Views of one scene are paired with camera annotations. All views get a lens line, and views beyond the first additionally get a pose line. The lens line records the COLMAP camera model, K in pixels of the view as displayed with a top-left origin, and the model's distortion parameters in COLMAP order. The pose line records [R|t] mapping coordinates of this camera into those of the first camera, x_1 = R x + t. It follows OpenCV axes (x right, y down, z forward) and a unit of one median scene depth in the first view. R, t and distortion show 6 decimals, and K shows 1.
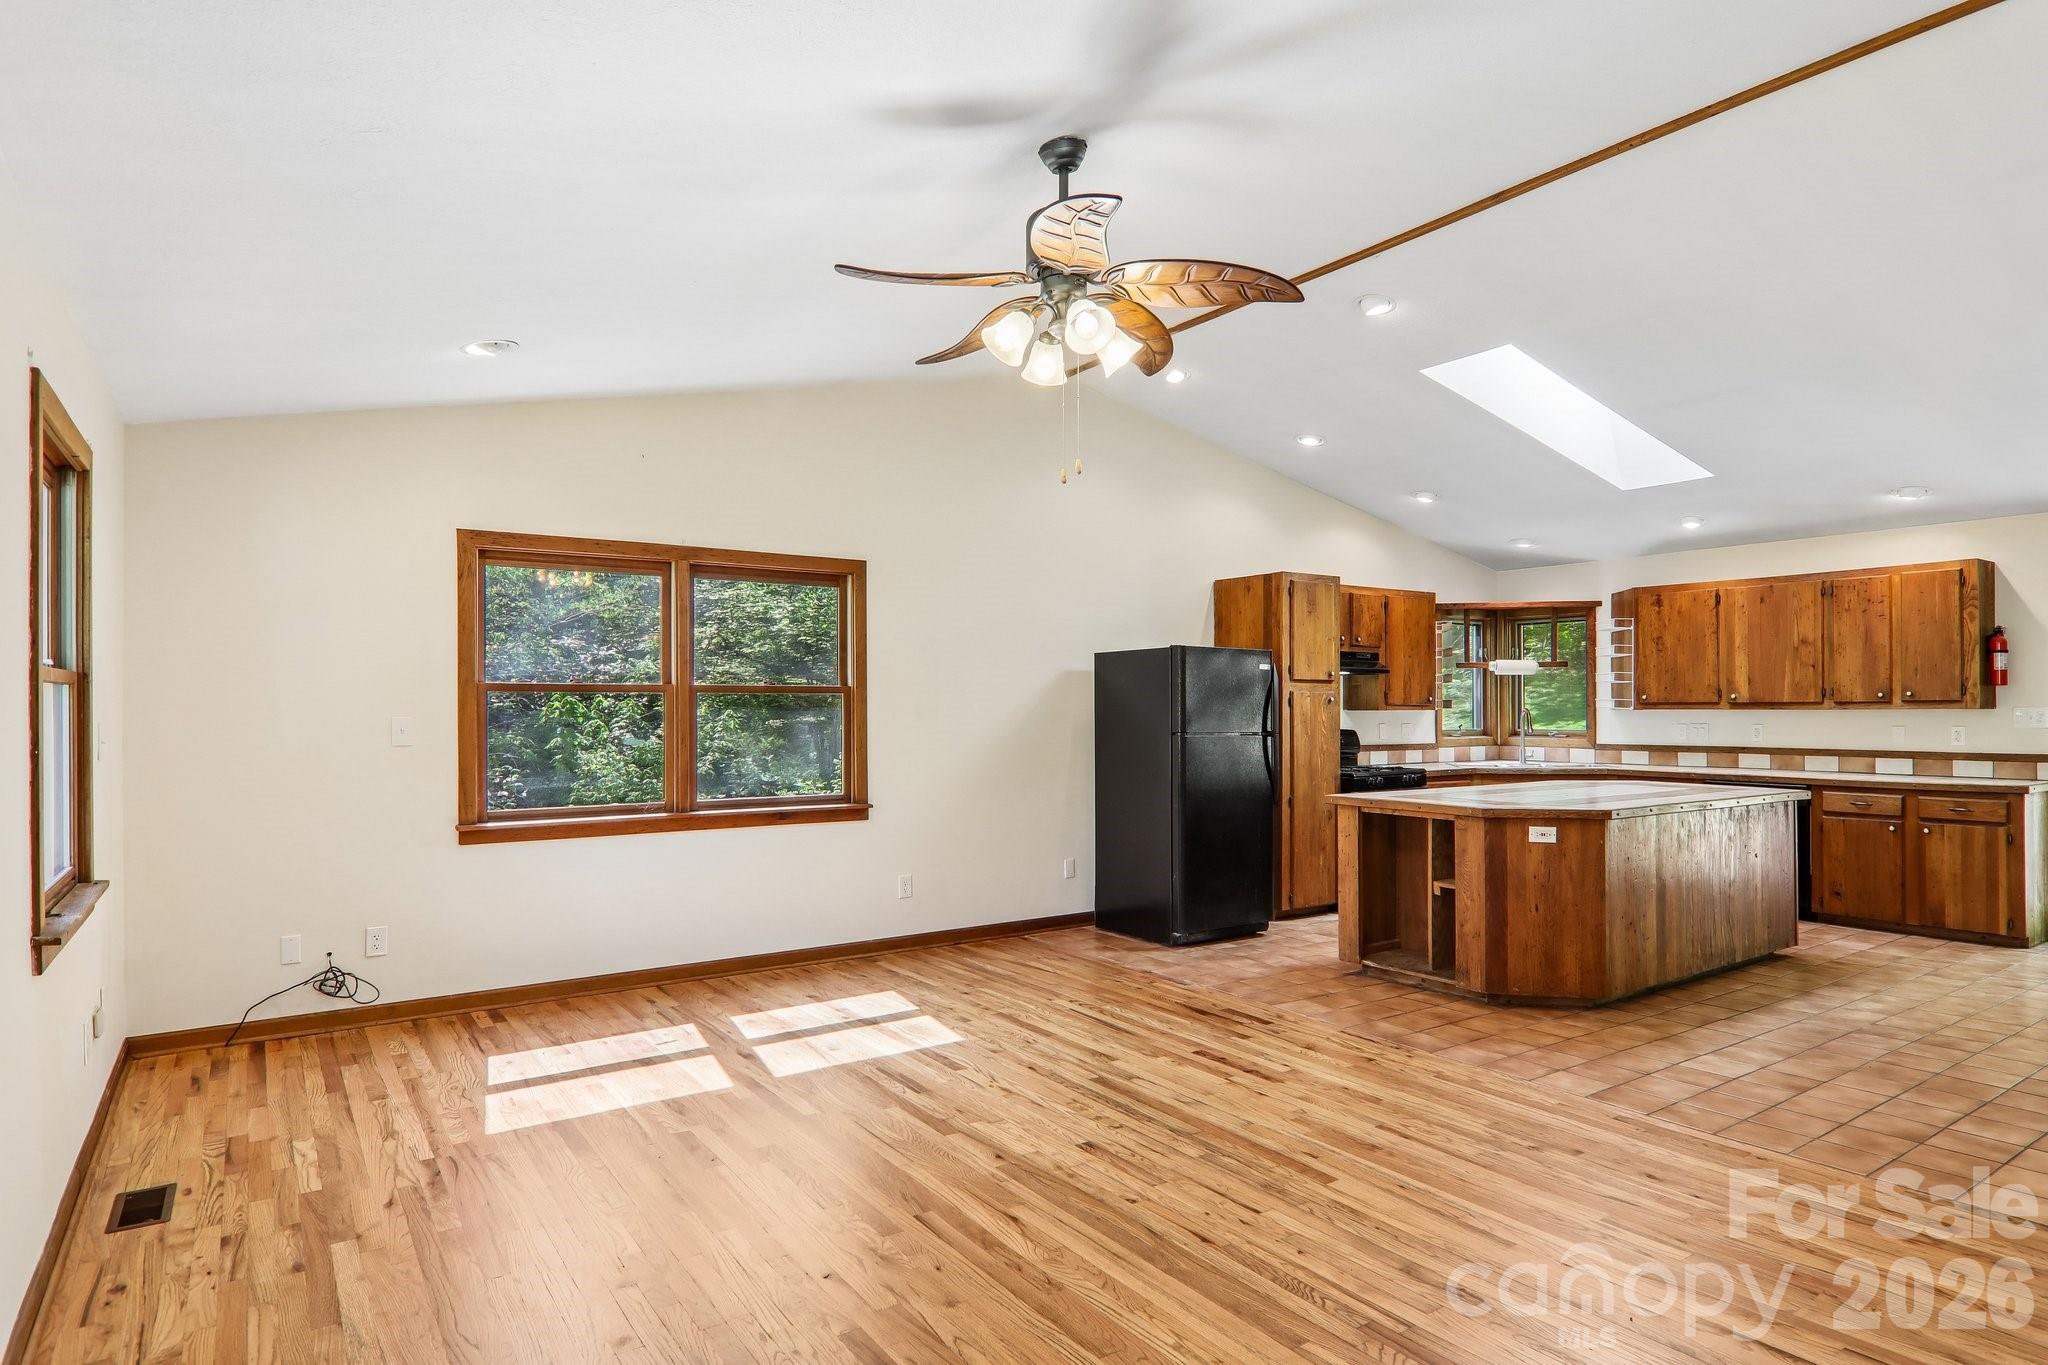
lens RADIAL K [[1140.1, 0, 1020.3], [0, 1140.1, 689.1], [0, 0, 1]] dist [-0.007175, -0.006429]
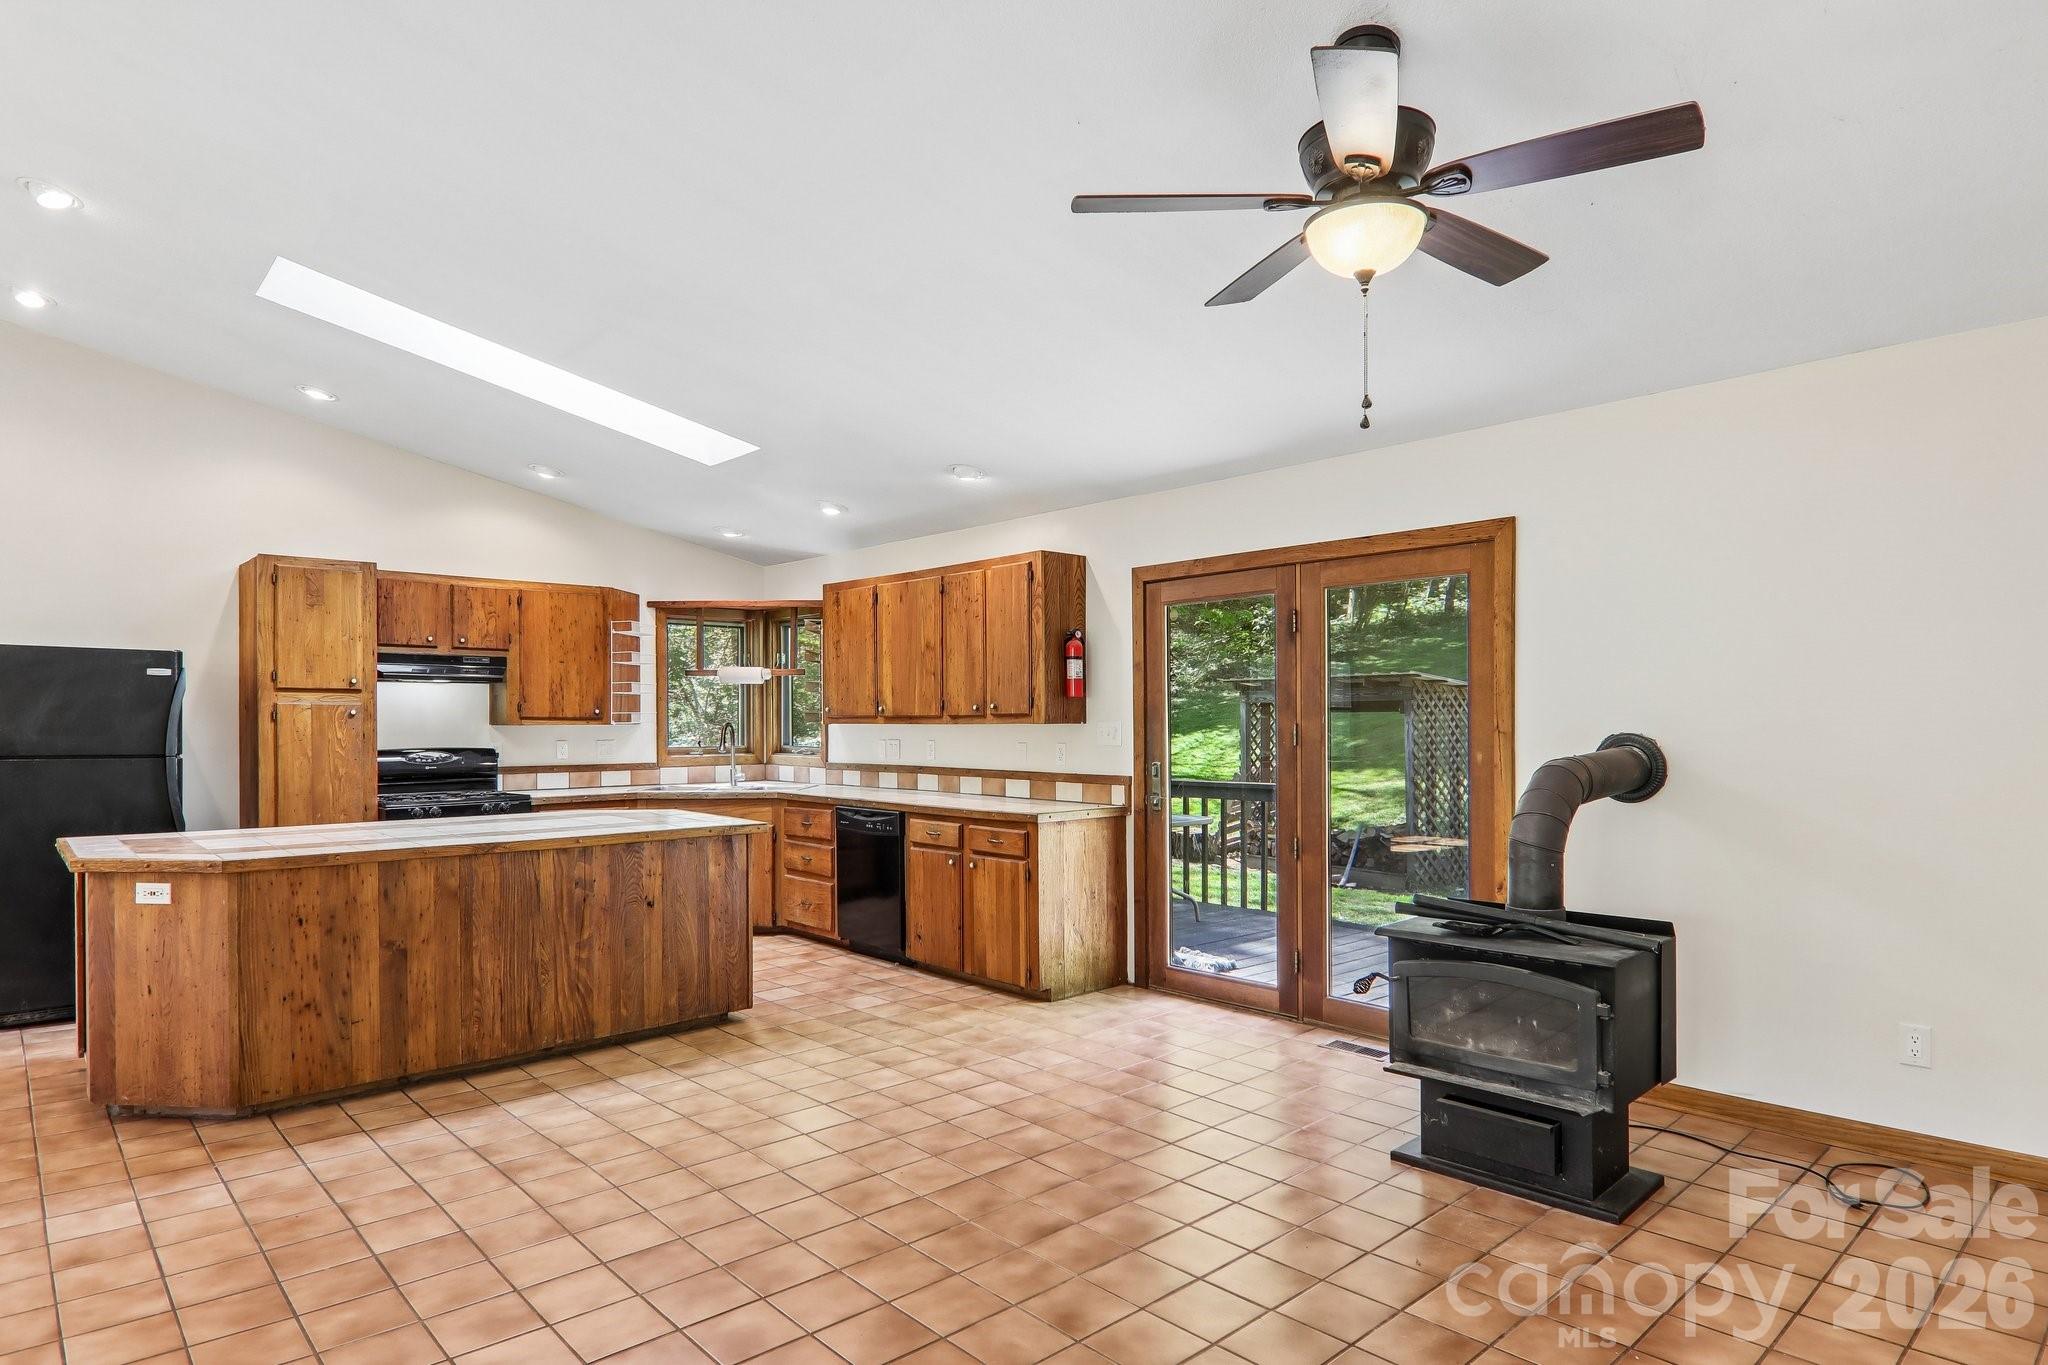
lens RADIAL K [[1140.1, 0, 1048.9], [0, 1140.1, 719.3], [0, 0, 1]] dist [-0.007175, -0.006429]
pose [[0.989202, -0.001539, 0.146548, 0.738366], [-0.001068, 0.999843, 0.017704, -0.001481], [-0.146552, -0.017669, 0.989045, 0.135539]]
